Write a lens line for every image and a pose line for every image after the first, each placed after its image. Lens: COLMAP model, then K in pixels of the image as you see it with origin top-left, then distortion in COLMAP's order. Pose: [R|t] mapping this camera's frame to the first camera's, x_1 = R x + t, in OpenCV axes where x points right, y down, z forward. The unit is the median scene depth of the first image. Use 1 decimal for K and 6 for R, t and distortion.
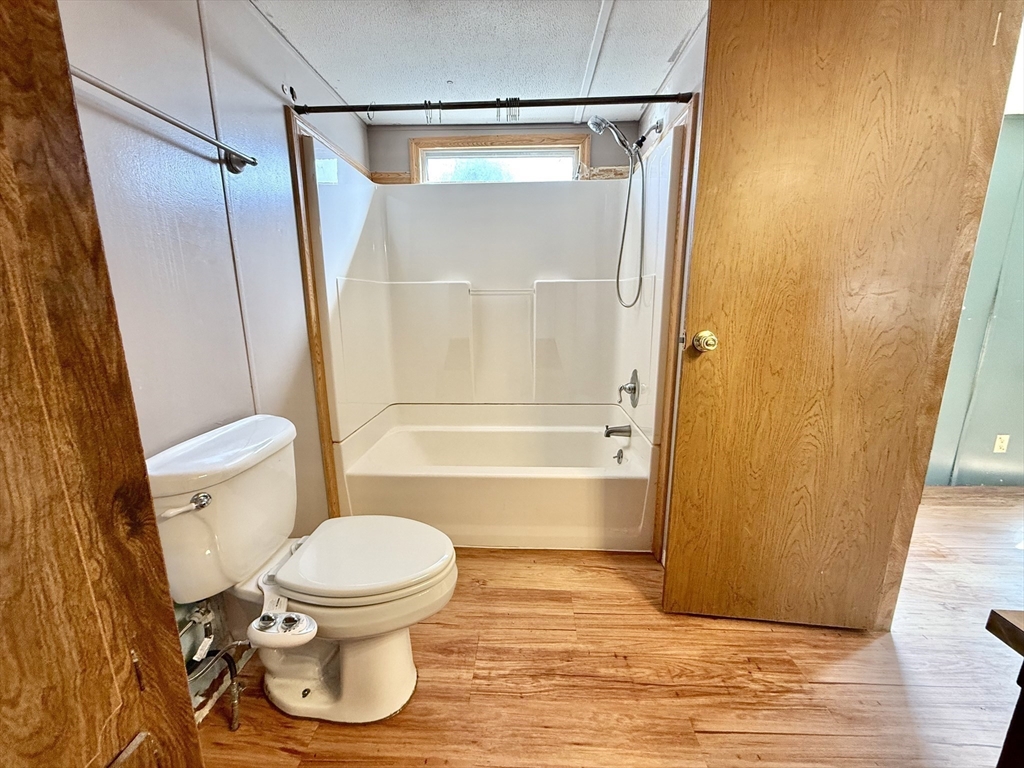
lens RADIAL K [[407.2, 0, 511.1], [0, 407.2, 382.5], [0, 0, 1]] dist [-0.003701, 0.000665]
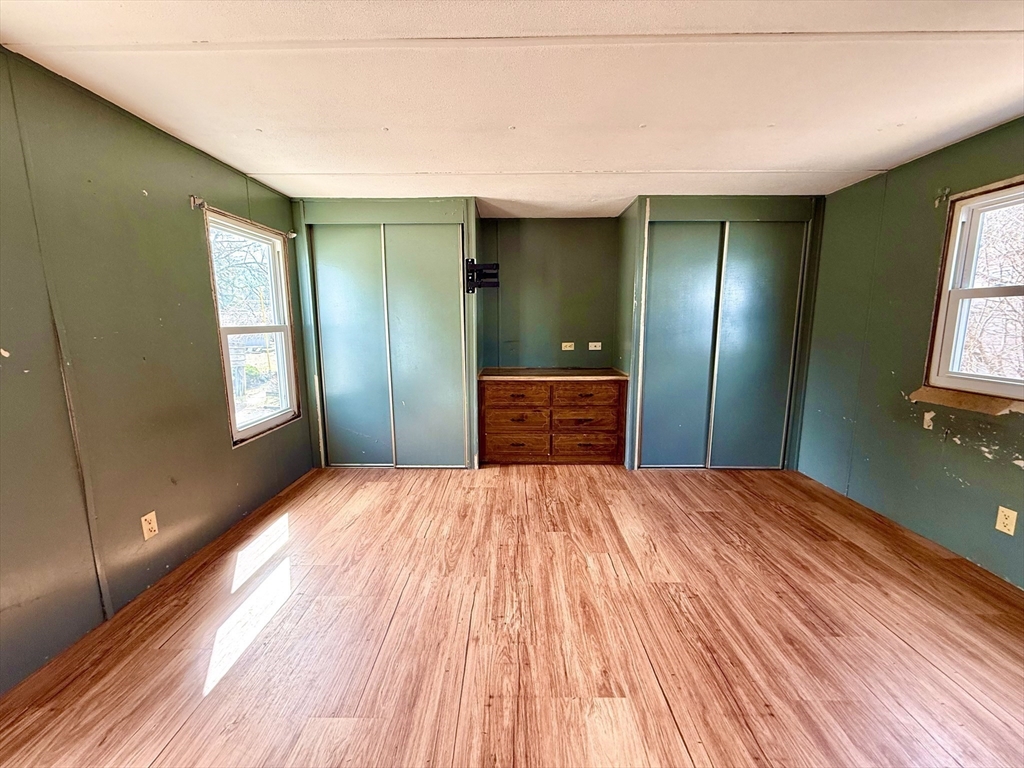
lens RADIAL K [[407.2, 0, 511.9], [0, 407.2, 382.5], [0, 0, 1]] dist [-0.003701, 0.000665]
pose [[-0.032141, -0.152980, 0.987707, 0.858900], [0.212009, 0.964686, 0.156313, -0.137215], [-0.976739, 0.214427, 0.001427, 0.511036]]
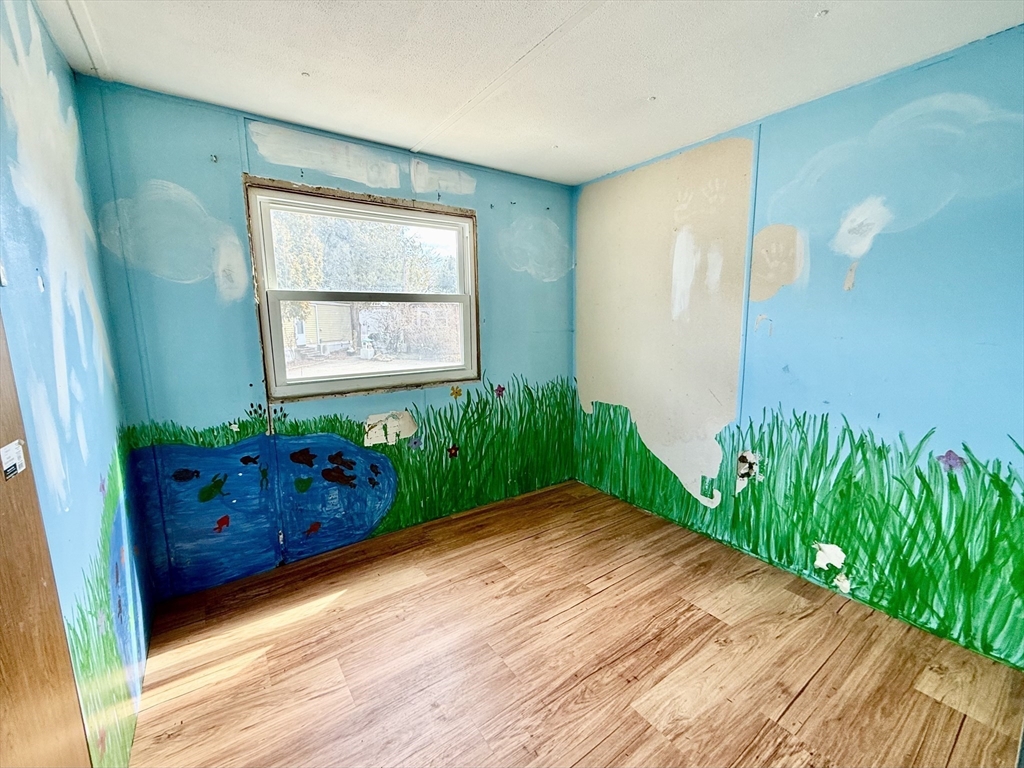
lens RADIAL K [[407.2, 0, 513.3], [0, 407.2, 381.6], [0, 0, 1]] dist [-0.003701, 0.000665]
pose [[-0.789570, 0.094624, -0.606322, 1.038928], [-0.121283, 0.944489, 0.305337, -0.305103], [0.601556, 0.314621, -0.734264, 1.315926]]
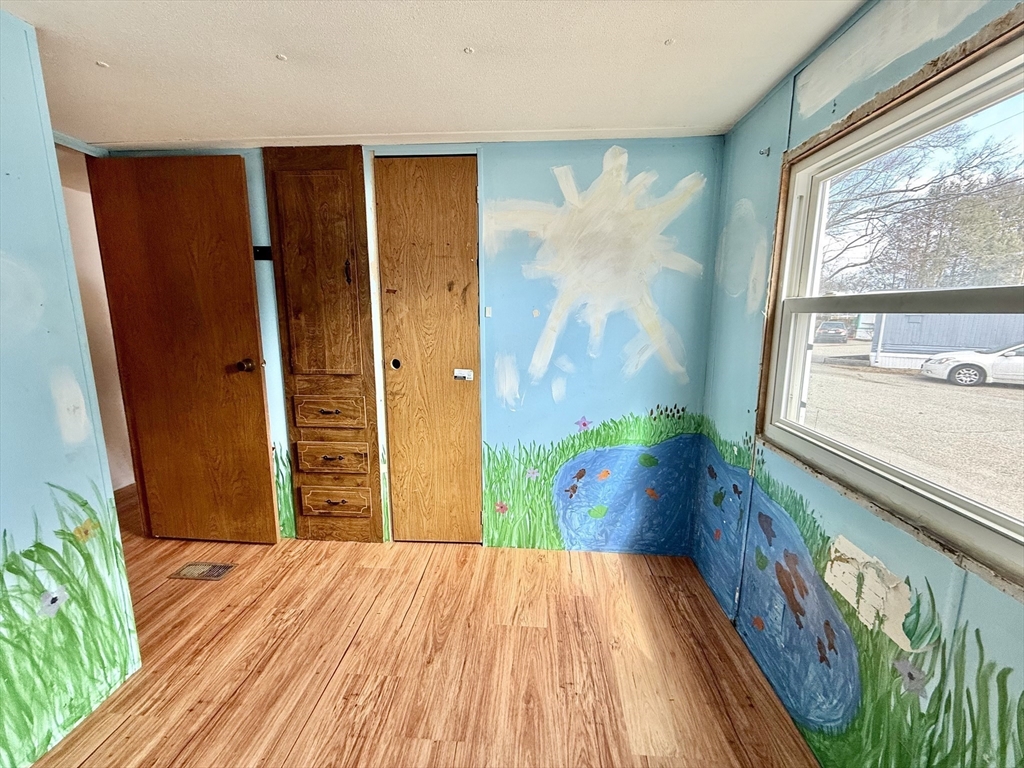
lens RADIAL K [[407.2, 0, 514.4], [0, 407.2, 386.0], [0, 0, 1]] dist [-0.003701, 0.000665]
pose [[0.012441, -0.187327, 0.982219, -0.274440], [0.199229, 0.963064, 0.181150, -0.186842], [-0.979874, 0.193433, 0.049302, 0.358863]]
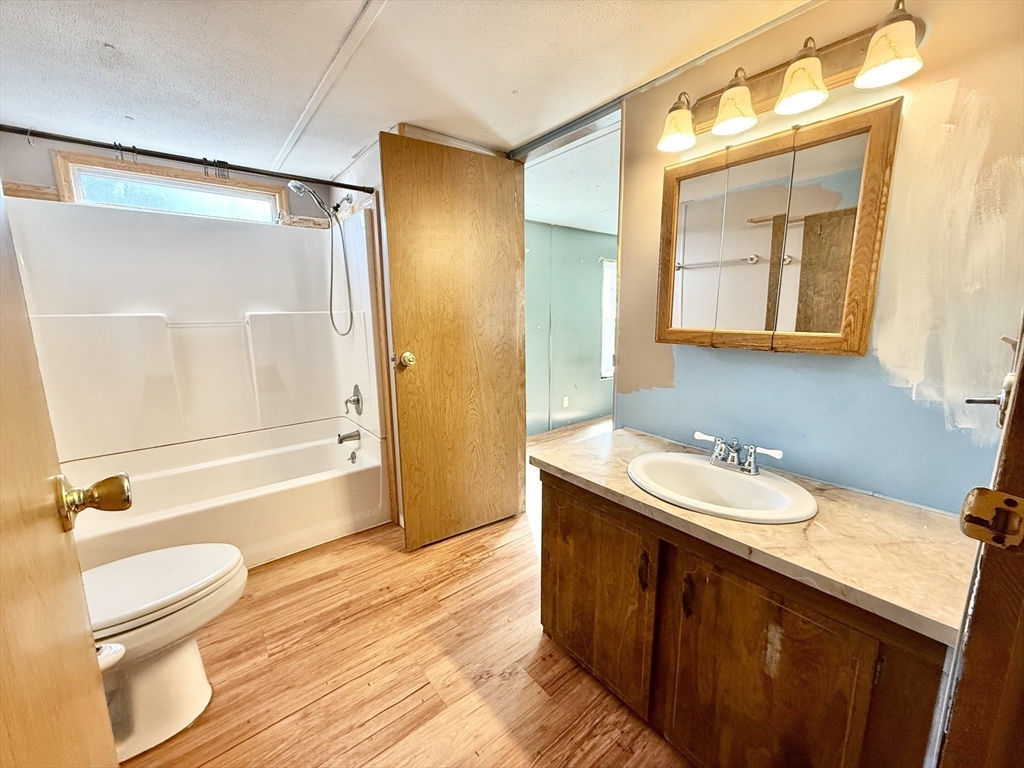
lens RADIAL K [[407.2, 0, 509.7], [0, 407.2, 383.4], [0, 0, 1]] dist [-0.003701, 0.000665]
pose [[0.756411, -0.116822, 0.643580, -0.216604], [0.142336, 0.989741, 0.012367, 0.023732], [-0.638422, 0.082250, 0.765279, -0.388548]]
